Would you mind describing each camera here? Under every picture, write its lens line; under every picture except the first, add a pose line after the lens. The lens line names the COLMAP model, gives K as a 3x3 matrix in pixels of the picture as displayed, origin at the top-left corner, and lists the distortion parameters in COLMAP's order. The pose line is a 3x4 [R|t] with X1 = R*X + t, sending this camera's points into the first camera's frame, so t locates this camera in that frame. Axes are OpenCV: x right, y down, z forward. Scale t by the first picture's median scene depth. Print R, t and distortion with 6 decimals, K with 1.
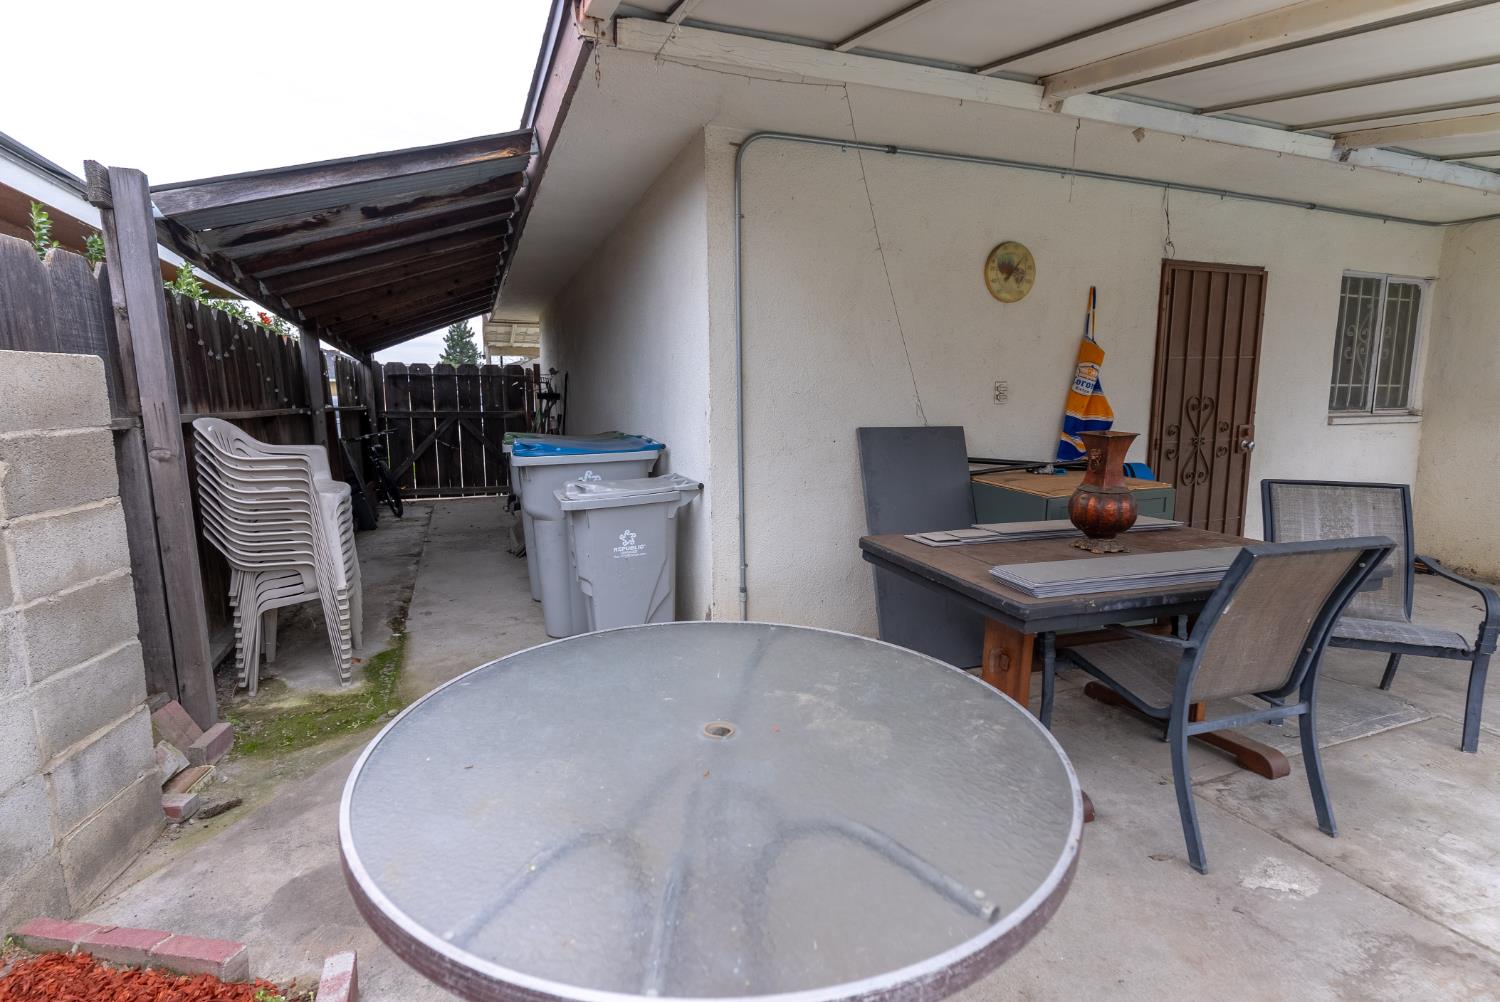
lens RADIAL K [[723.7, 0, 749.9], [0, 723.7, 494.6], [0, 0, 1]] dist [0.002446, 0.000472]
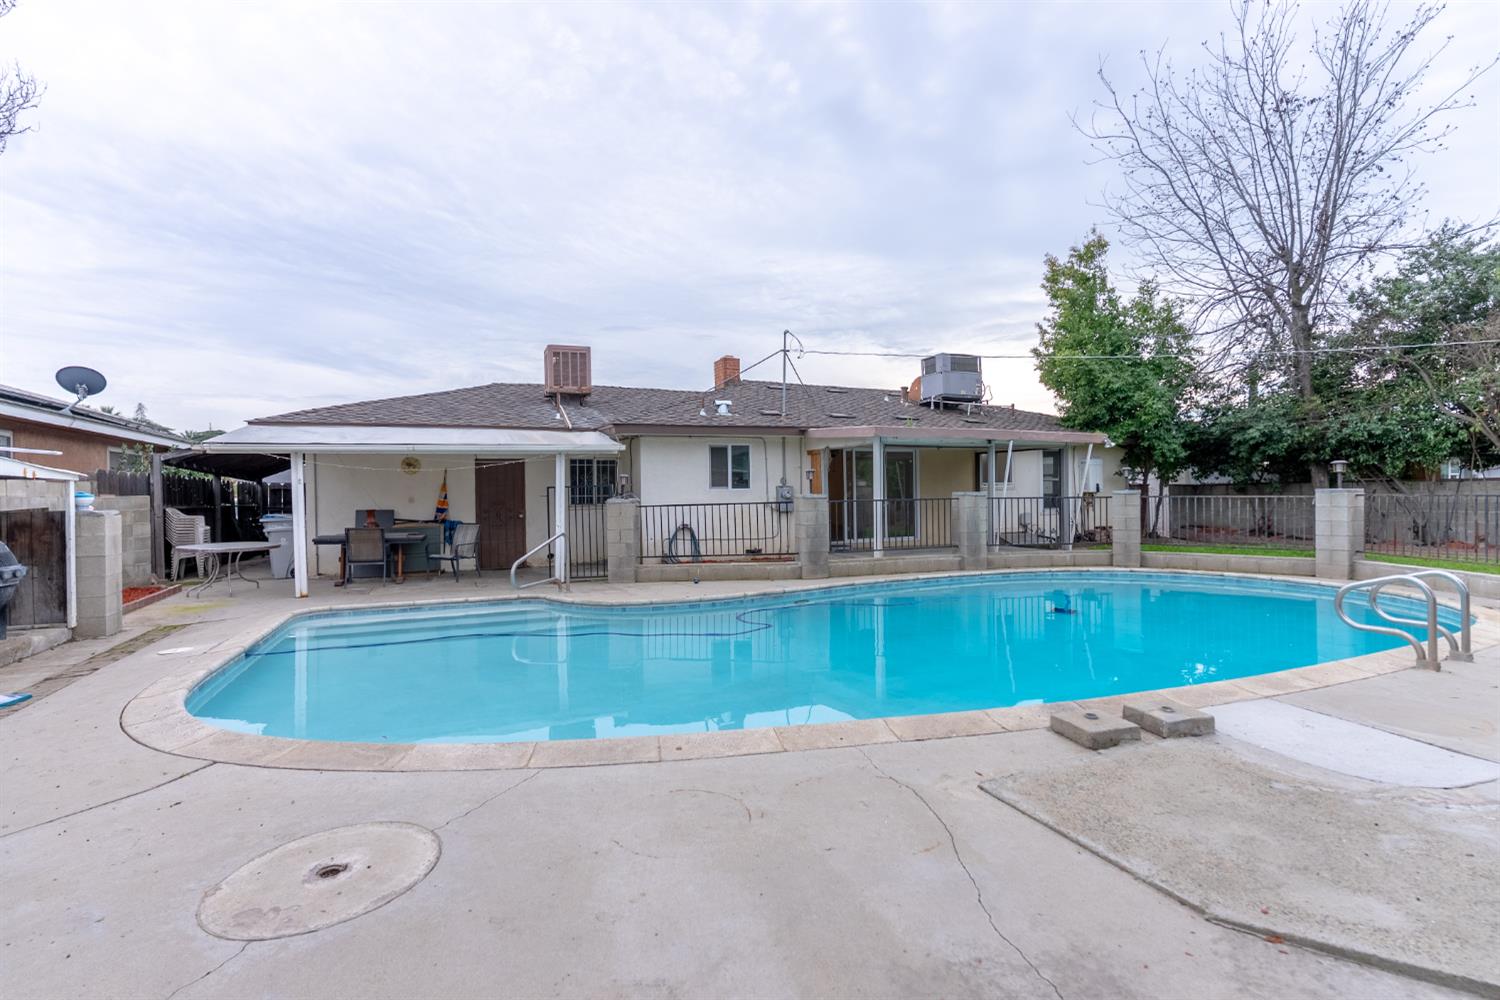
lens RADIAL K [[723.7, 0, 749.9], [0, 723.7, 493.6], [0, 0, 1]] dist [0.002446, 0.000472]
pose [[0.999863, -0.004698, 0.015897, 2.106671], [0.006780, 0.991017, -0.133561, 0.328721], [-0.015127, 0.133650, 0.990913, -2.666388]]
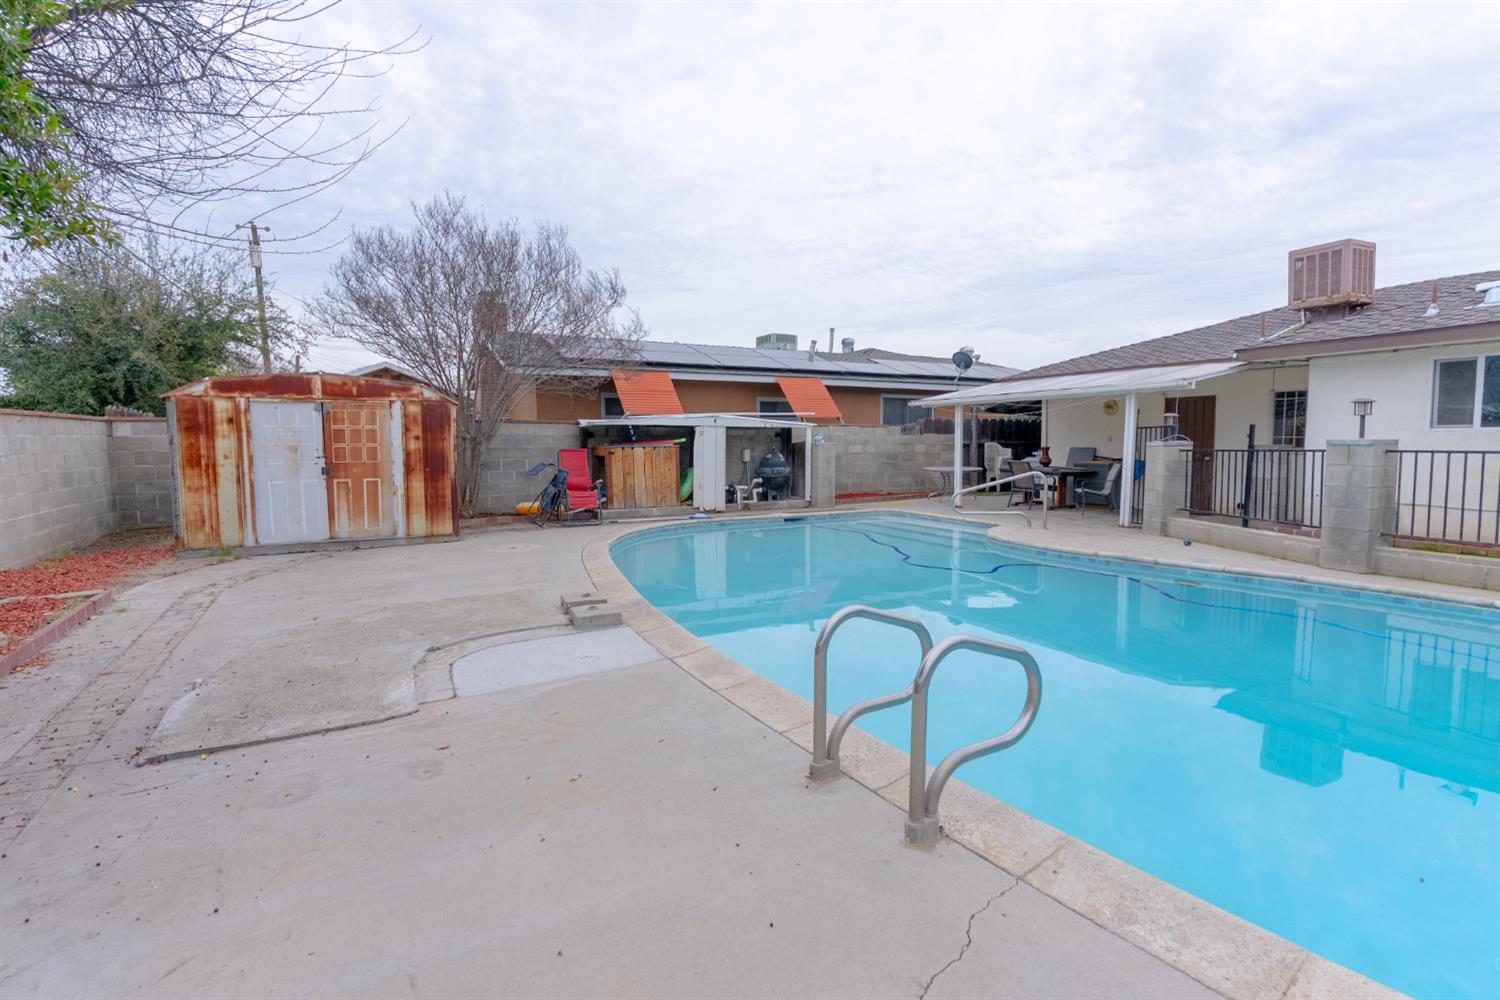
lens RADIAL K [[723.7, 0, 749.9], [0, 723.7, 493.6], [0, 0, 1]] dist [0.002446, 0.000472]
pose [[0.140143, 0.084307, -0.986535, 4.203457], [-0.129906, 0.989321, 0.066091, 0.146458], [0.981572, 0.118895, 0.149598, -1.482710]]
